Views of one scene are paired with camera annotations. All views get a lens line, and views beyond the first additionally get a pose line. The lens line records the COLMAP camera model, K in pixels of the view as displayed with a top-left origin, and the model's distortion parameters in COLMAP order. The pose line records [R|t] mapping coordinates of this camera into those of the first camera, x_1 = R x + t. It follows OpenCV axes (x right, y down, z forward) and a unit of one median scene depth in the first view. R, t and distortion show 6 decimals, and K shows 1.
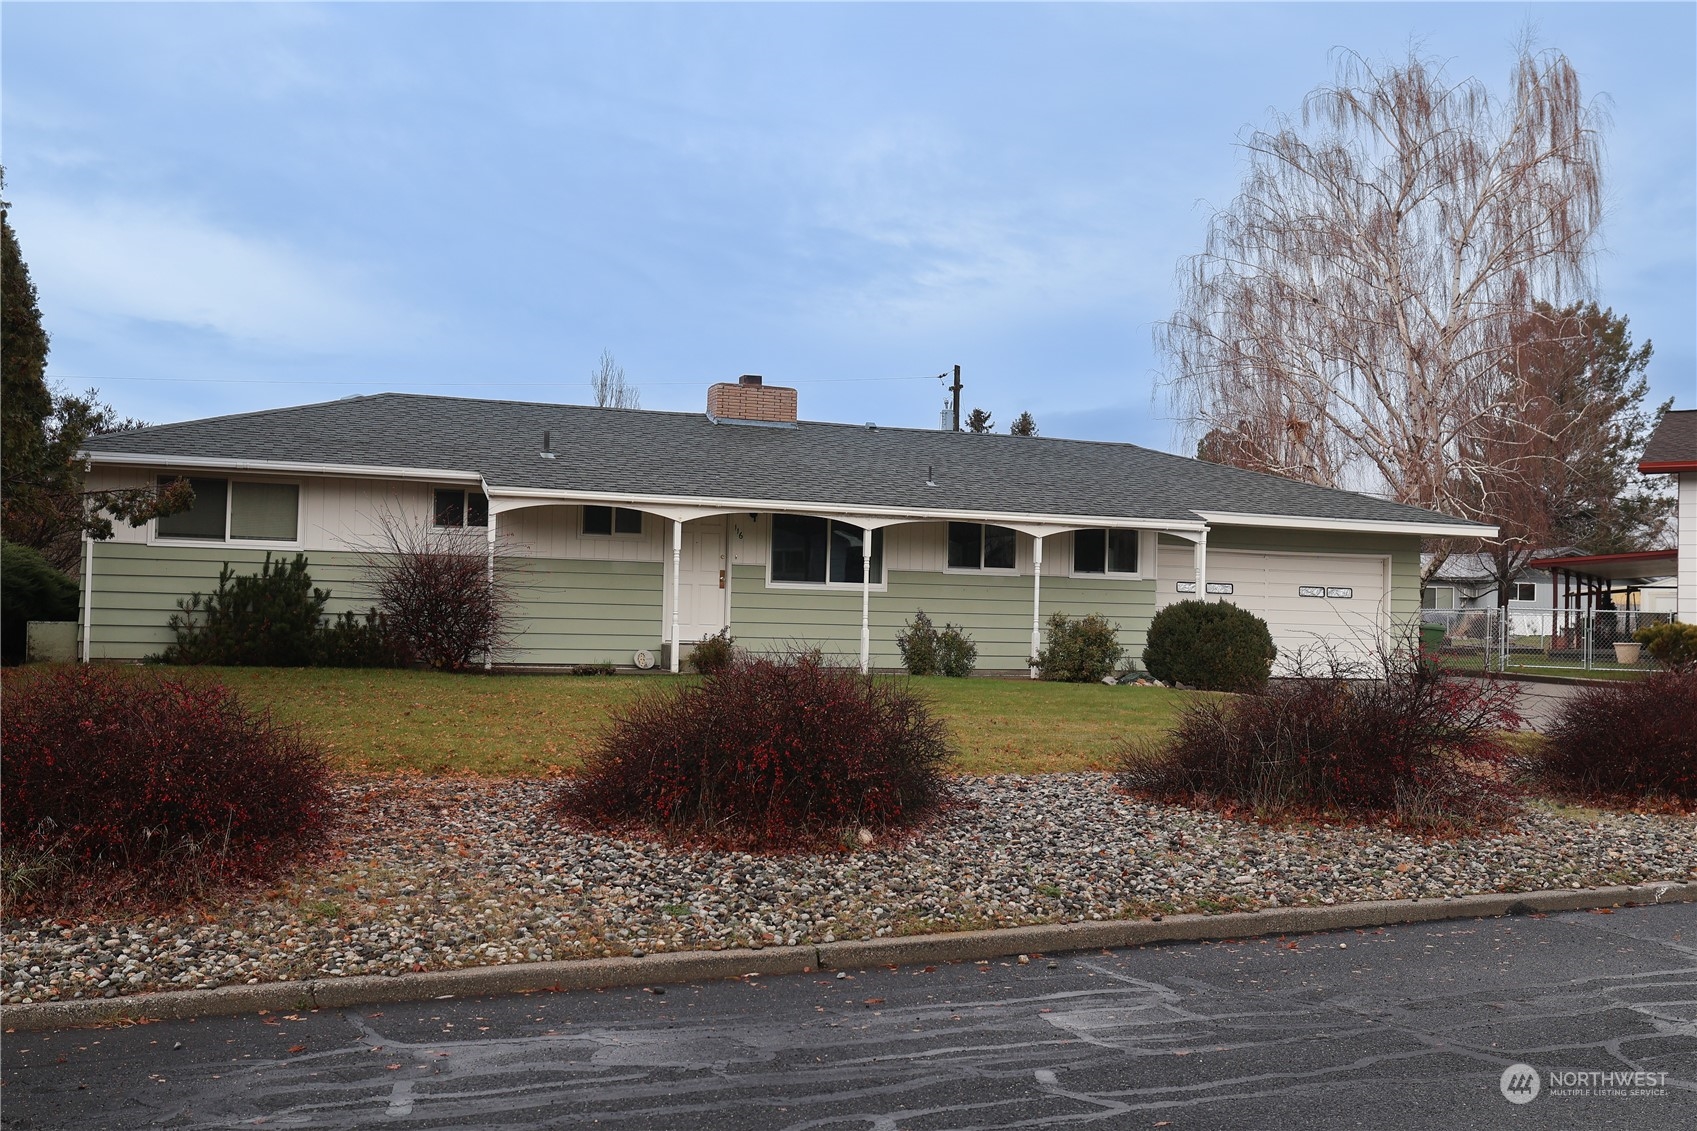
lens RADIAL K [[1612.6, 0, 841.5], [0, 1612.6, 565.5], [0, 0, 1]] dist [-0.012129, 0.000000]
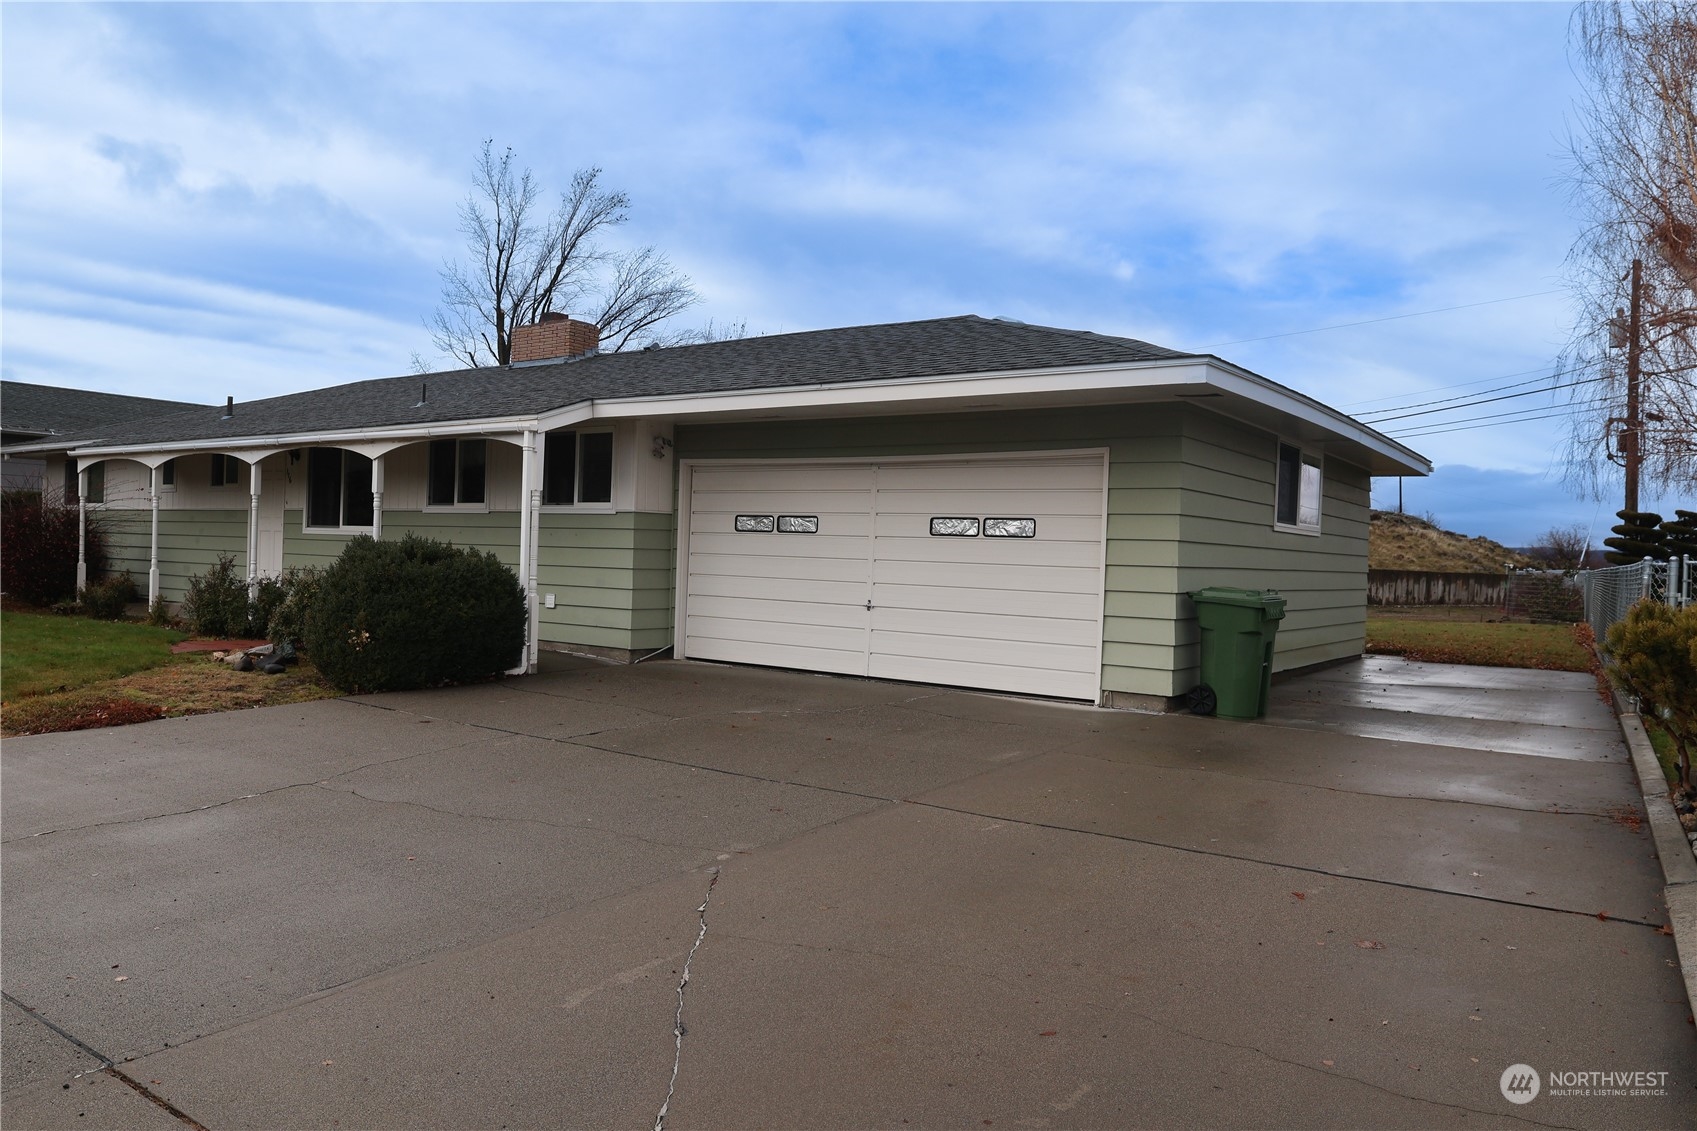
lens RADIAL K [[1174.3, 0, 845.1], [0, 1174.3, 573.7], [0, 0, 1]] dist [-0.054696, 0.026808]
pose [[0.561917, 0.006998, -0.827164, 0.699028], [0.007936, 0.999873, 0.013851, 0.030628], [0.827156, -0.014348, 0.561790, 0.874666]]
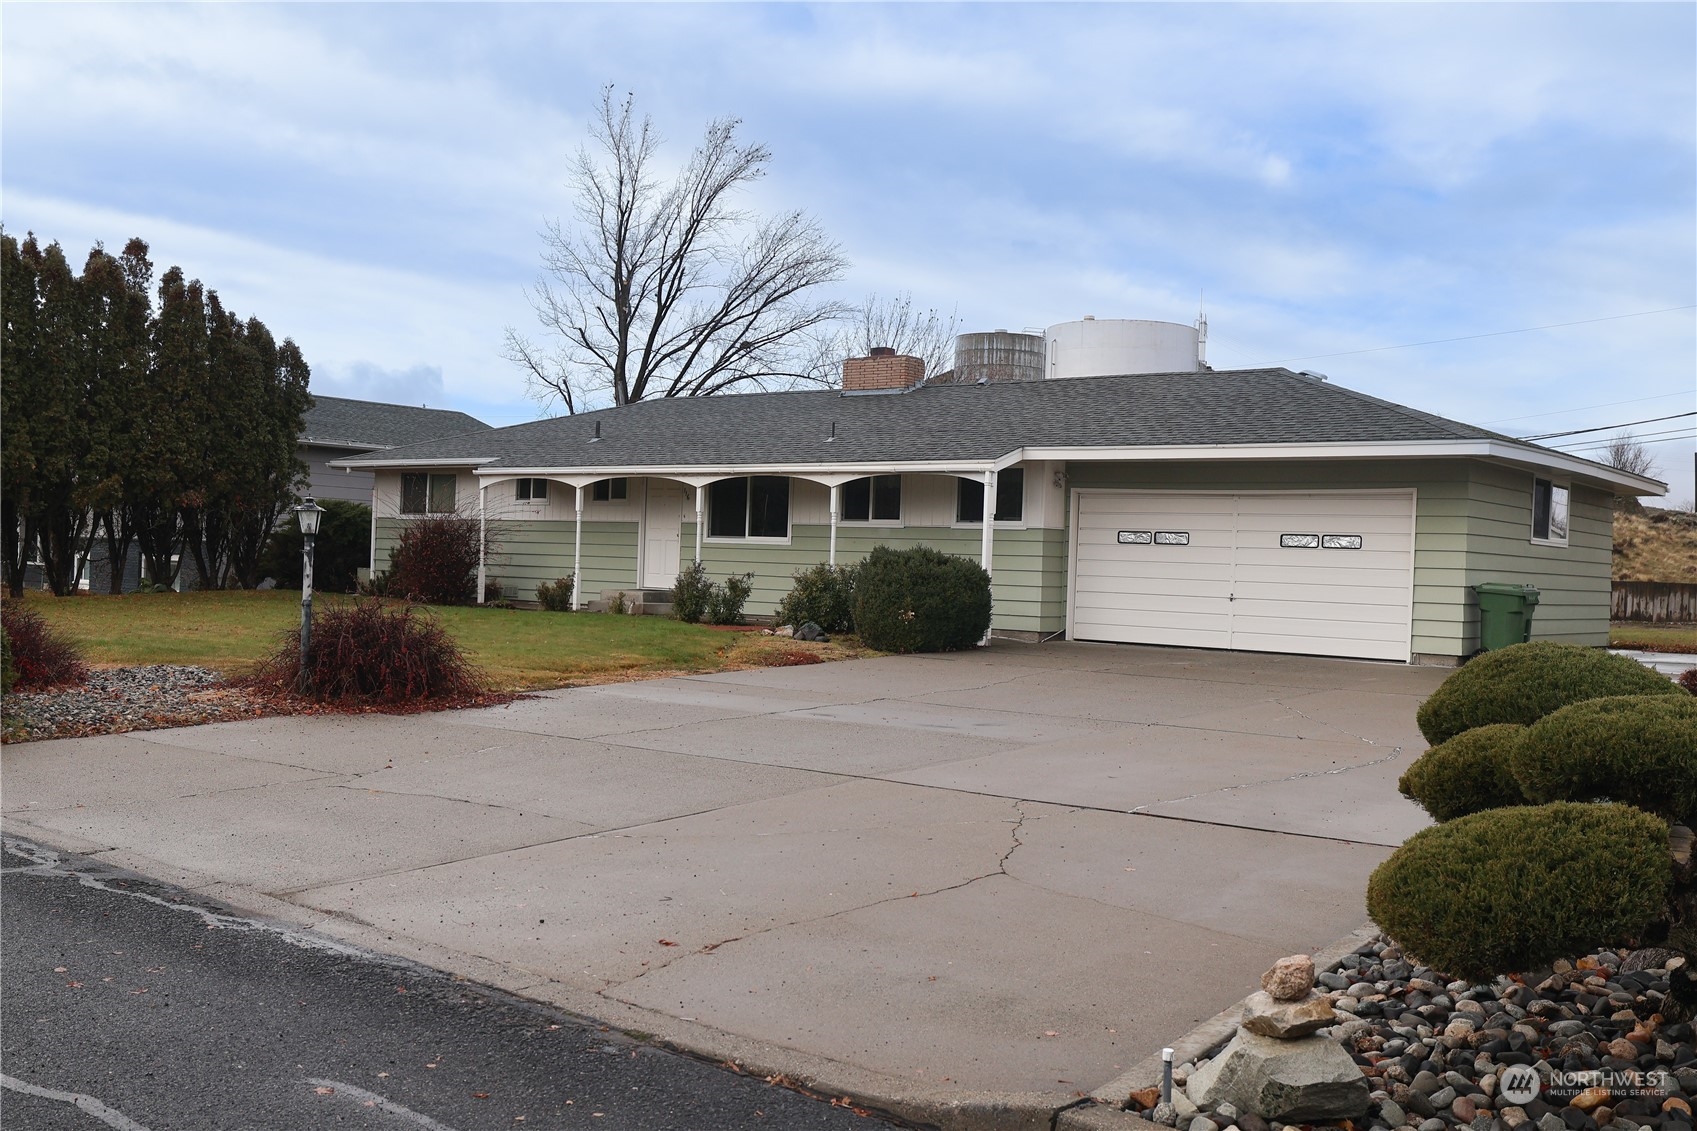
lens RADIAL K [[1612.6, 0, 858.7], [0, 1612.6, 569.8], [0, 0, 1]] dist [-0.012129, 0.000000]
pose [[0.528292, -0.003035, -0.849058, 0.970664], [0.005270, 0.999986, -0.000296, 0.033901], [0.849047, -0.004318, 0.528300, 0.490161]]
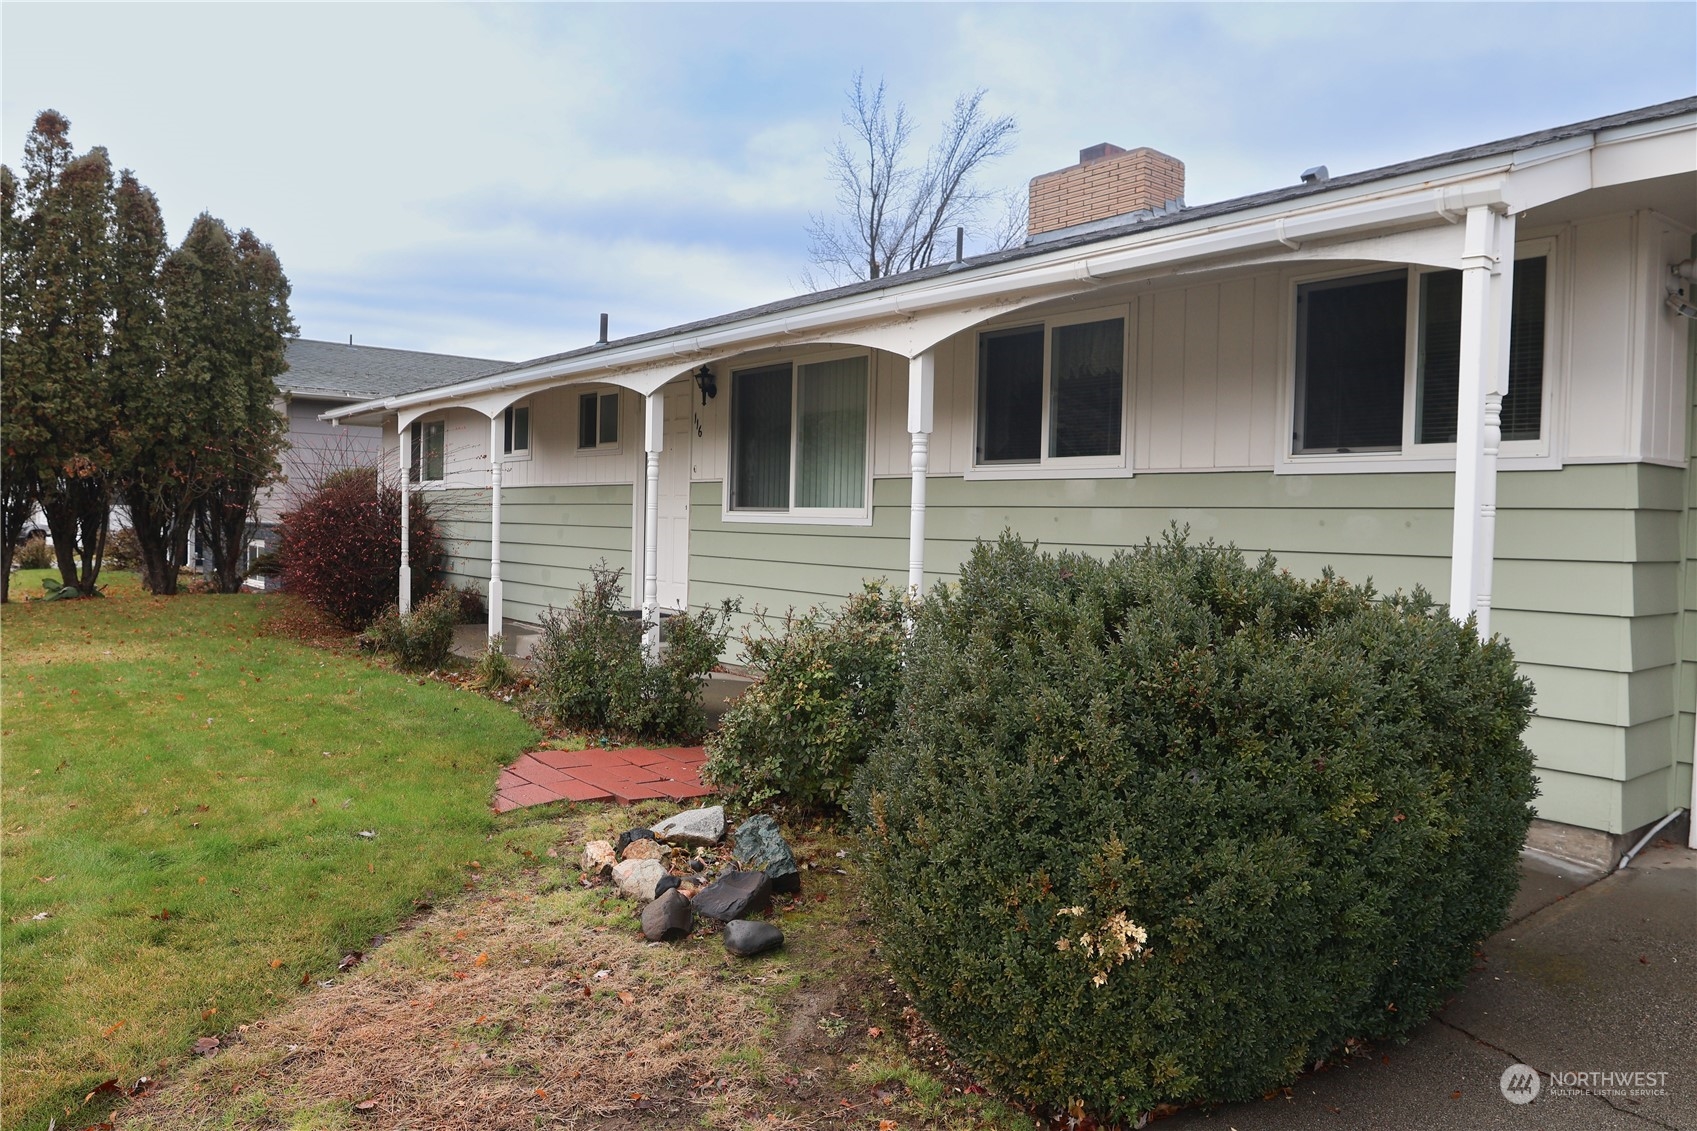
lens RADIAL K [[1174.3, 0, 844.1], [0, 1174.3, 564.8], [0, 0, 1]] dist [-0.054696, 0.026808]
pose [[0.311910, 0.017461, -0.949951, 0.351463], [0.014574, 0.999626, 0.023160, 0.020164], [0.950000, -0.021068, 0.311539, 0.908560]]
